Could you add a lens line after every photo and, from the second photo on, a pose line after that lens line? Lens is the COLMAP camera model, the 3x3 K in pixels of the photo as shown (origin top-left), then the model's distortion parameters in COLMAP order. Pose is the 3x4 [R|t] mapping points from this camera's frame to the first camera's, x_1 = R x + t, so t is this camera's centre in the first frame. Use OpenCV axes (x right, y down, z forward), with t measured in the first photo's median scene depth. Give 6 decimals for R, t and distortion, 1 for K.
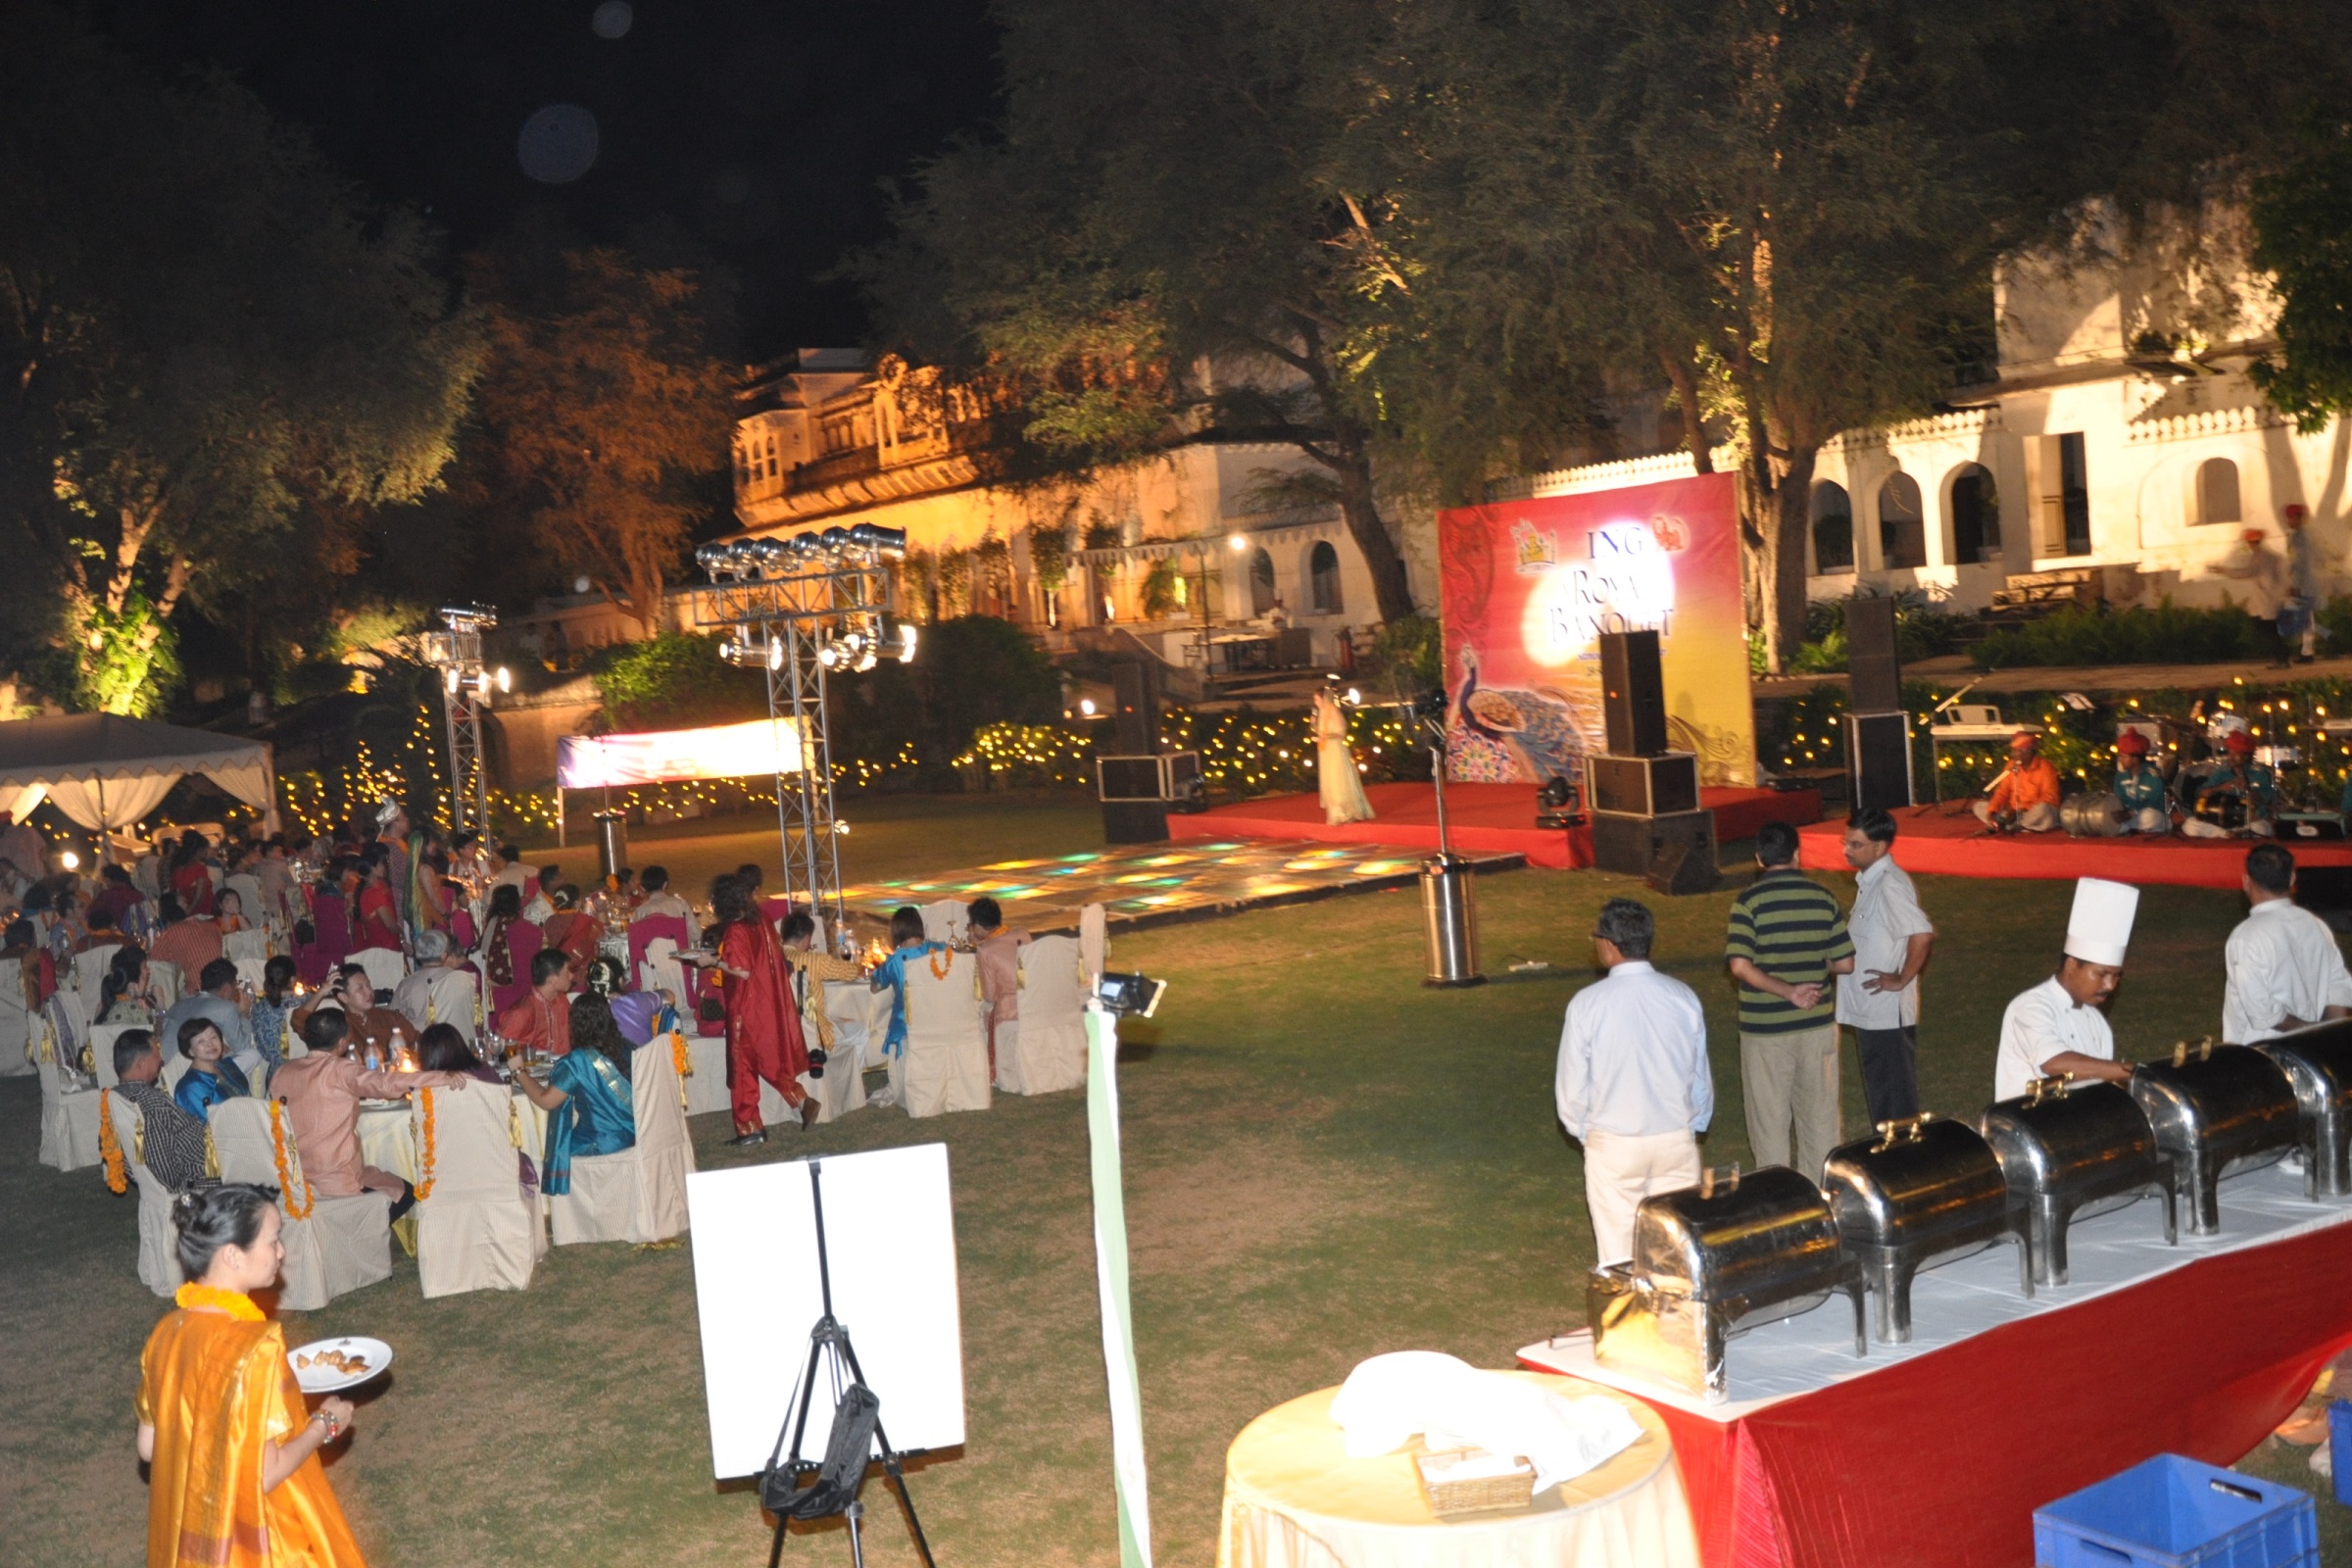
lens RADIAL K [[2316.1, 0, 1171.7], [0, 2316.1, 786.3], [0, 0, 1]] dist [-0.033110, -0.002549]
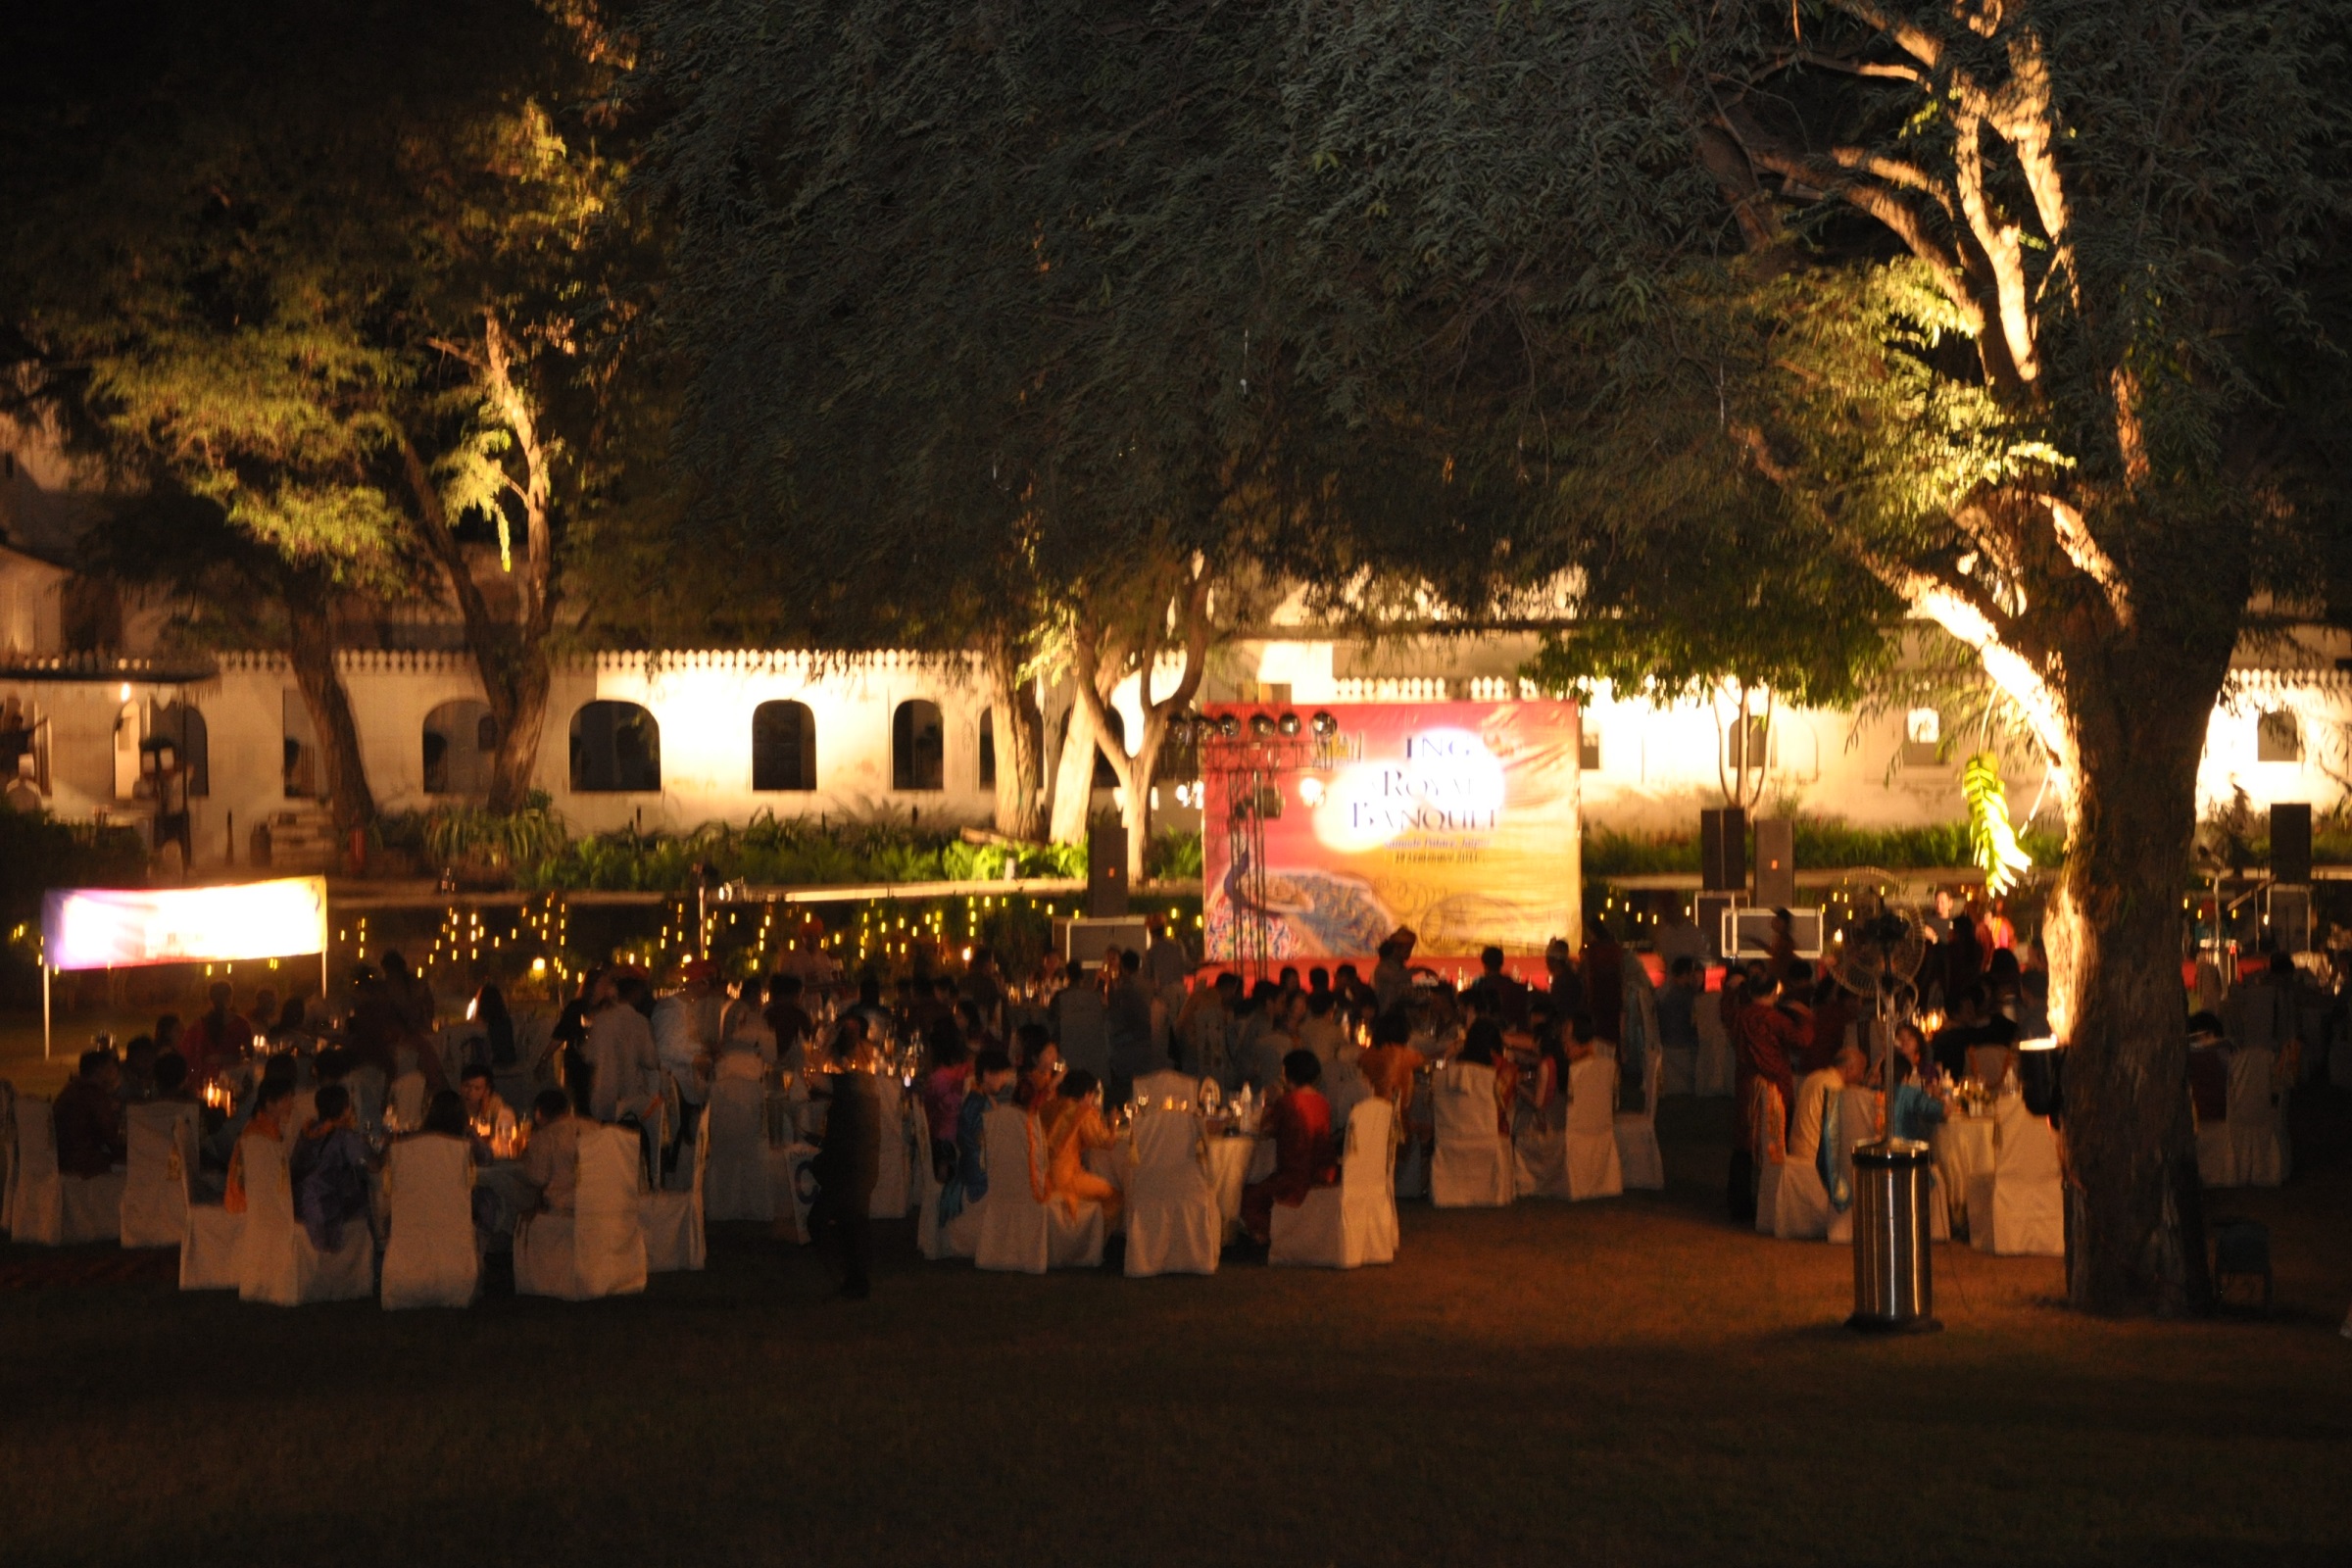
lens RADIAL K [[3508.6, 0, 1176.9], [0, 3508.6, 782.9], [0, 0, 1]] dist [0.170588, -0.007654]
pose [[0.429912, 0.076255, 0.899645, -1.194685], [0.034272, 0.994331, -0.100658, 0.070743], [-0.902220, 0.074106, 0.424861, 0.302955]]
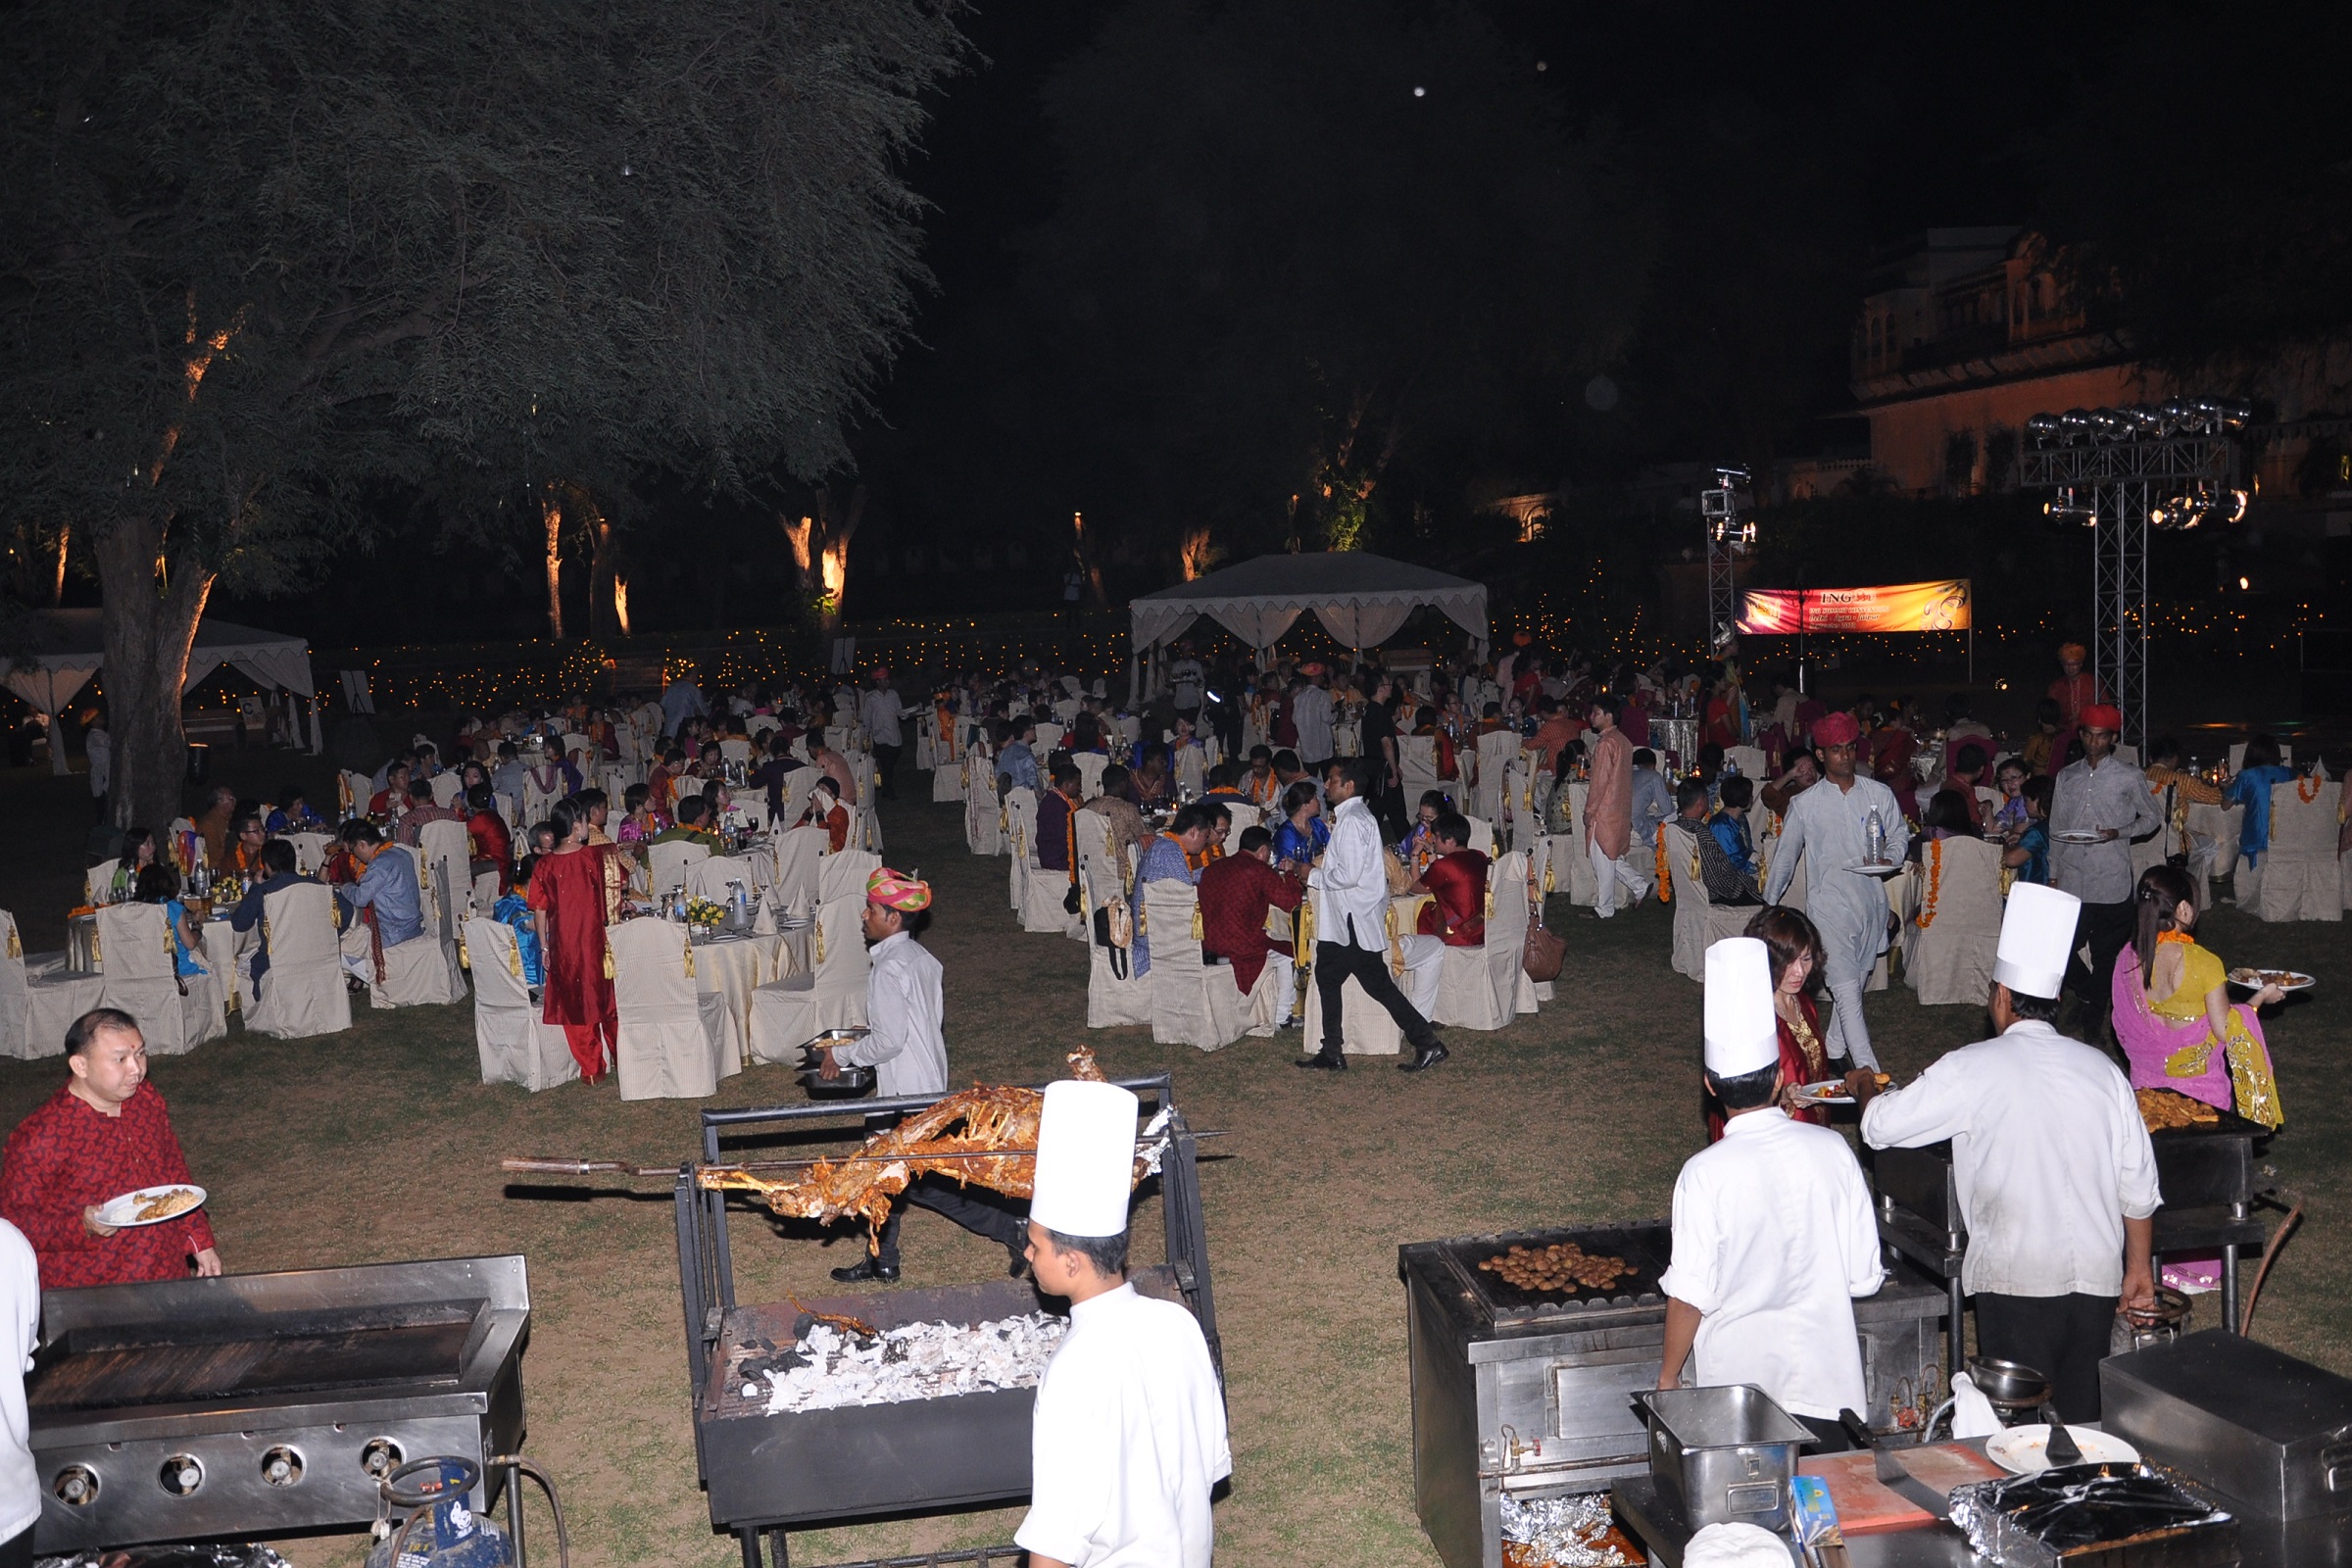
lens RADIAL K [[2181.1, 0, 1179.2], [0, 2181.1, 779.0], [0, 0, 1]] dist [0.000908, 0.008281]
pose [[0.903182, 0.080716, -0.421601, -0.061690], [-0.055353, 0.995862, 0.072077, 0.010468], [0.425674, -0.041762, 0.903912, -0.083147]]
